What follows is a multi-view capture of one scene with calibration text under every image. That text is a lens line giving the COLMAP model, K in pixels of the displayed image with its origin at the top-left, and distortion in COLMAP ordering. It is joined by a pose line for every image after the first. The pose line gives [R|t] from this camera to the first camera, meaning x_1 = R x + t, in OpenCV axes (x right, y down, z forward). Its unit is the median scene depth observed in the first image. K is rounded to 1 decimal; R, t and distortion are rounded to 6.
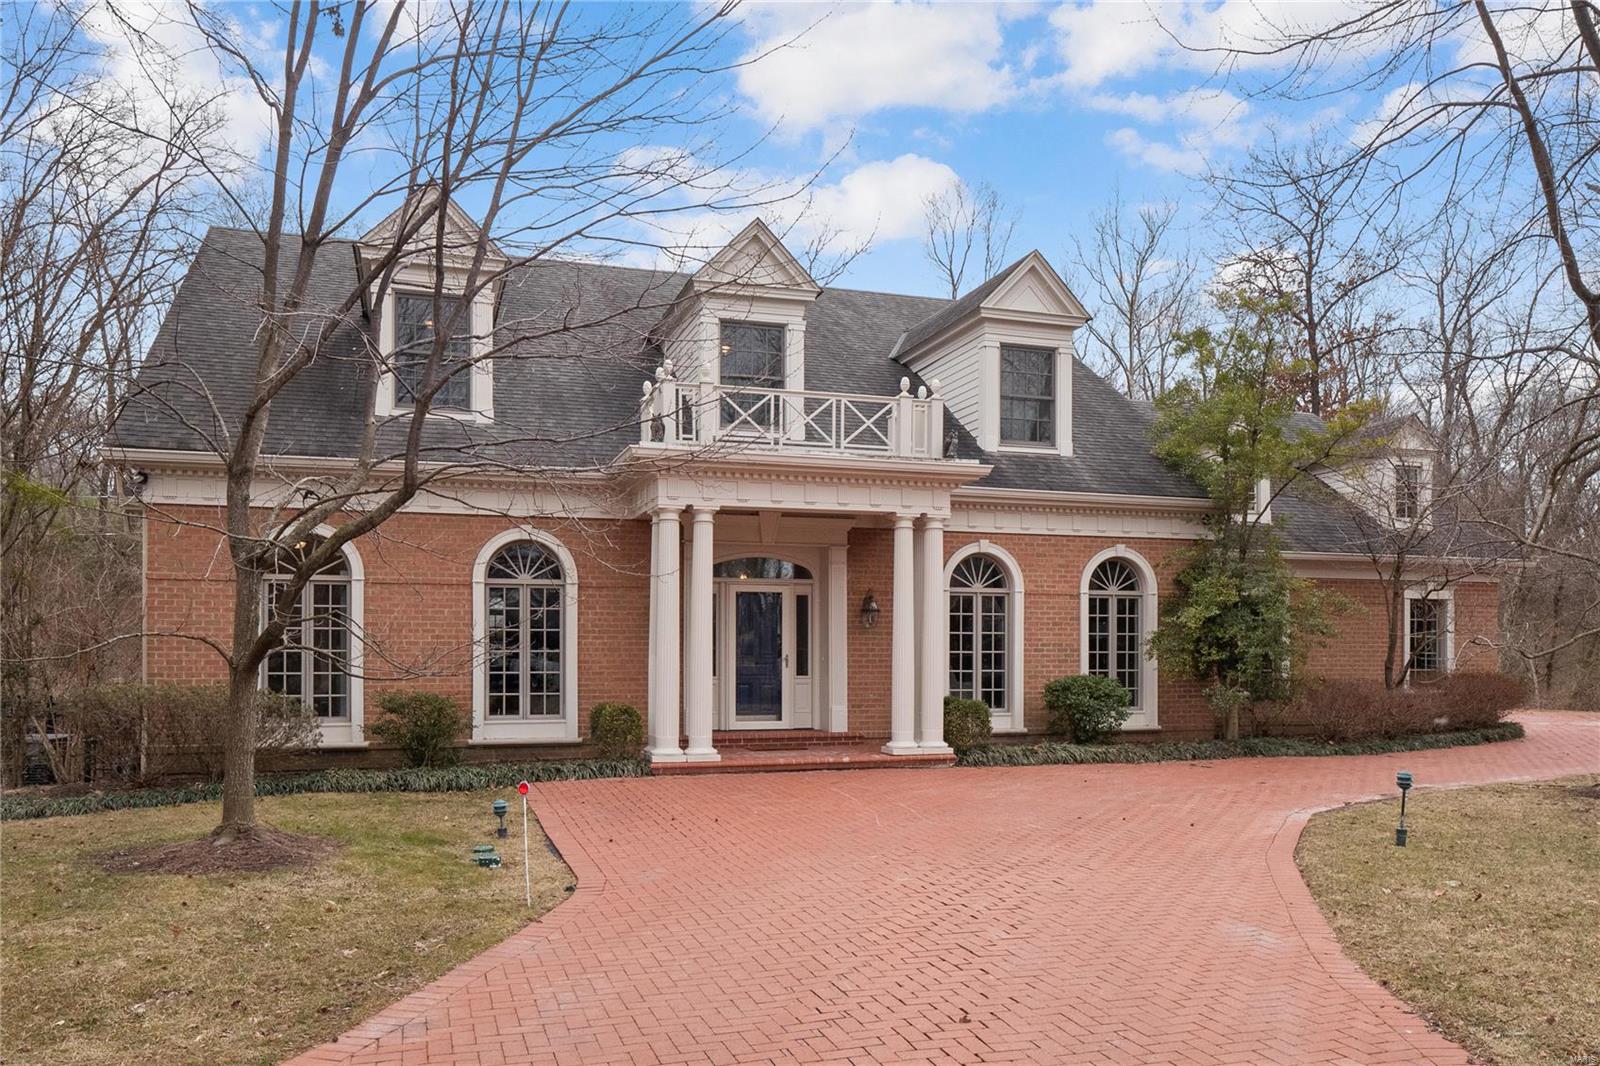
lens RADIAL K [[1179.3, 0, 800.1], [0, 1179.3, 527.3], [0, 0, 1]] dist [-0.005606, -0.001110]
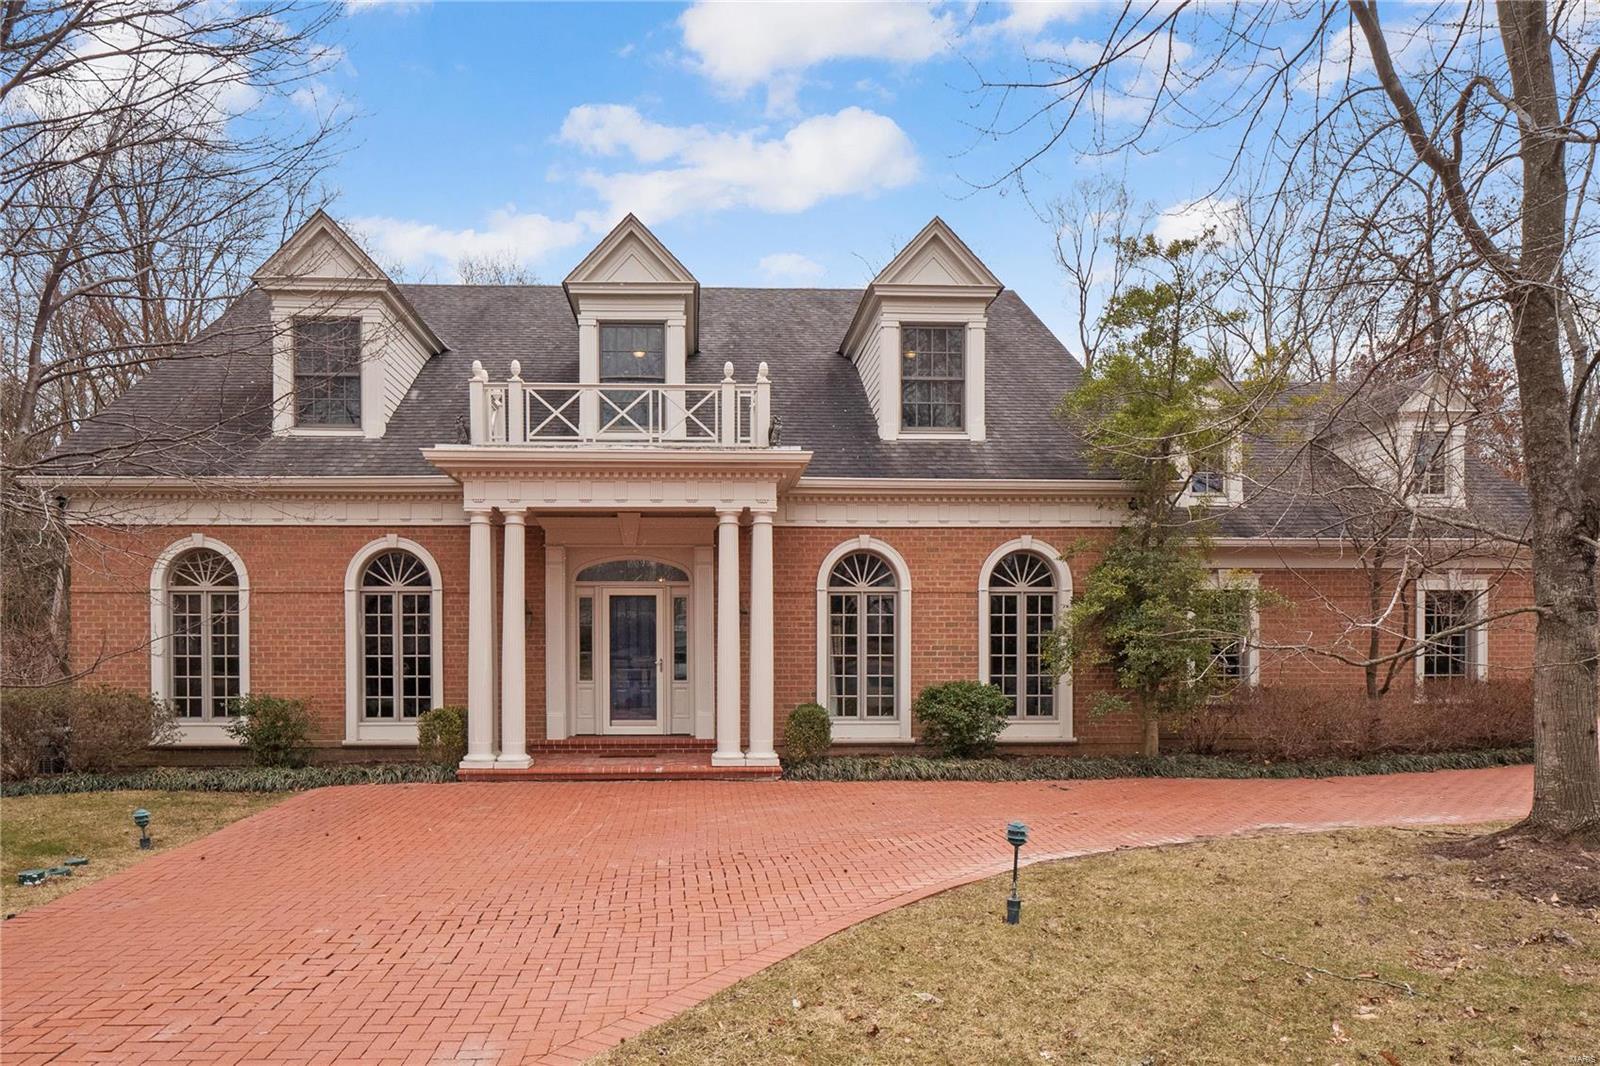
lens RADIAL K [[1153.0, 0, 800.0], [0, 1153.0, 533.0], [0, 0, 1]] dist [0.001143, -0.000543]
pose [[0.966628, -0.029457, -0.254485, 0.342524], [0.029375, 0.999560, -0.004123, 0.011830], [0.254495, -0.003490, 0.967068, 0.114963]]
